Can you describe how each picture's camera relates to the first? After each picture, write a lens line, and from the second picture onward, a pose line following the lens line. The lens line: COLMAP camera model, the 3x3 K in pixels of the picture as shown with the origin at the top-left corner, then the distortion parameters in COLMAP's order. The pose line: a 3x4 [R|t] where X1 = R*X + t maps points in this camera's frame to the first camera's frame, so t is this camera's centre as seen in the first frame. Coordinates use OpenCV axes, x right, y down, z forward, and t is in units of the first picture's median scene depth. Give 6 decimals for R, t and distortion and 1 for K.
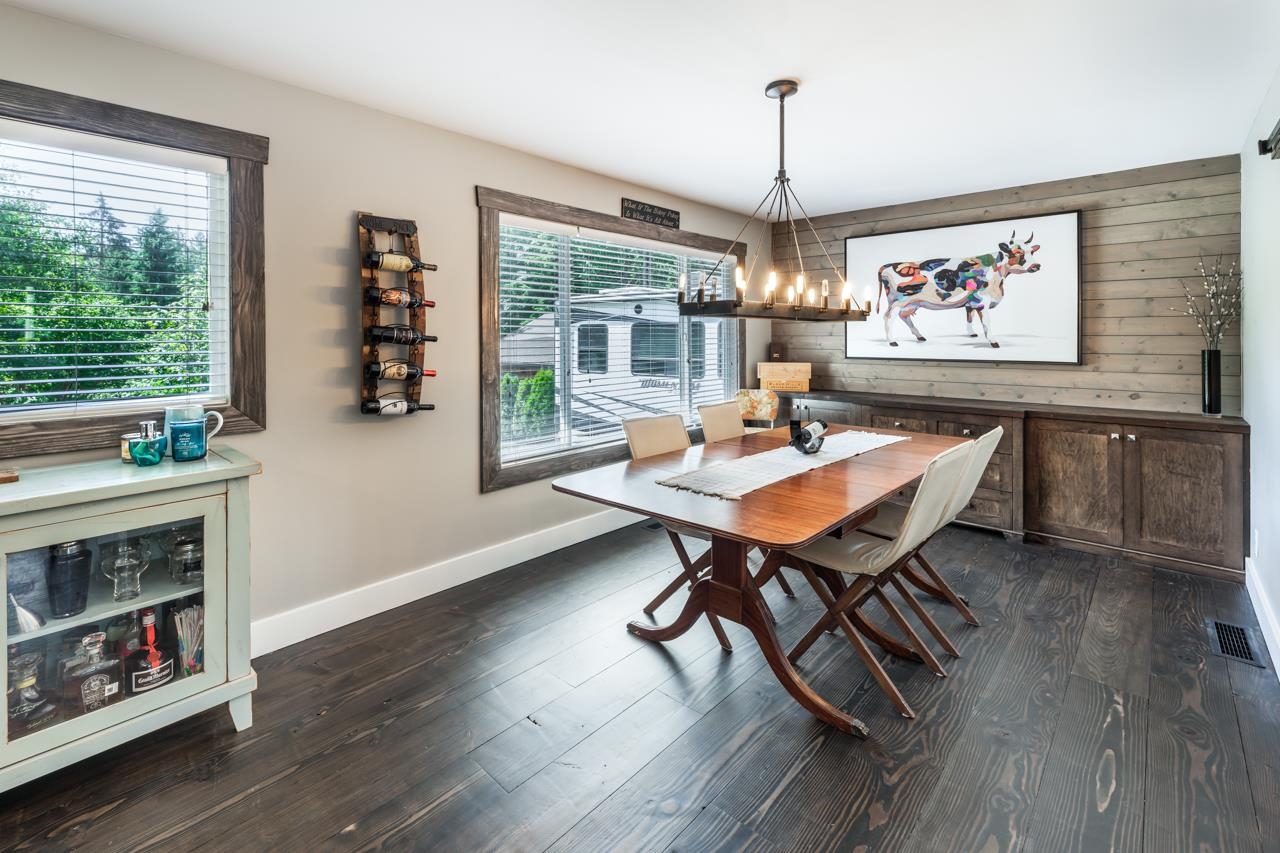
lens RADIAL K [[572.0, 0, 646.1], [0, 572.0, 328.8], [0, 0, 1]] dist [-0.004166, -0.000190]
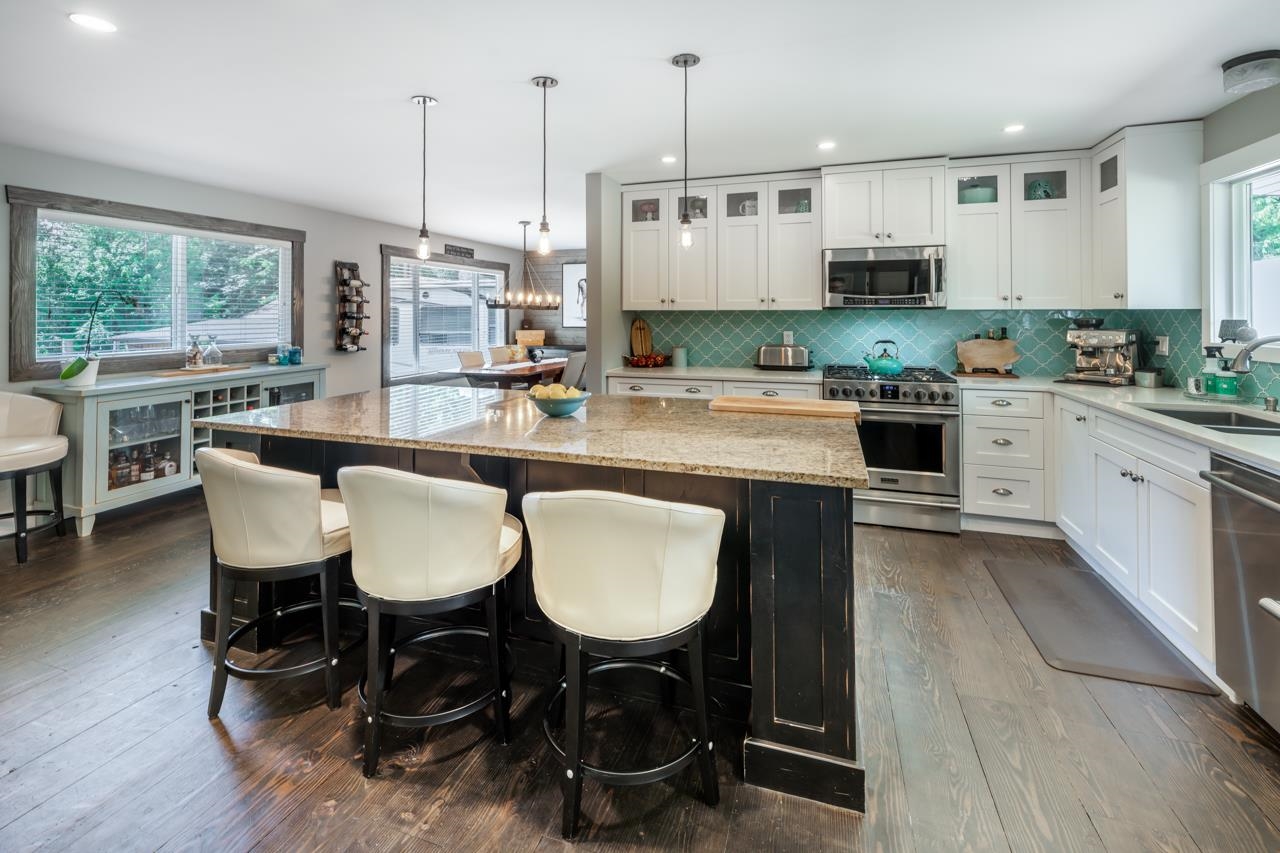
lens RADIAL K [[572.0, 0, 633.9], [0, 572.0, 316.2], [0, 0, 1]] dist [-0.004166, -0.000190]
pose [[0.923616, -0.001310, 0.383316, -0.238122], [-0.004571, 0.999885, 0.014432, -0.020333], [-0.383291, -0.015081, 0.923504, -1.262267]]
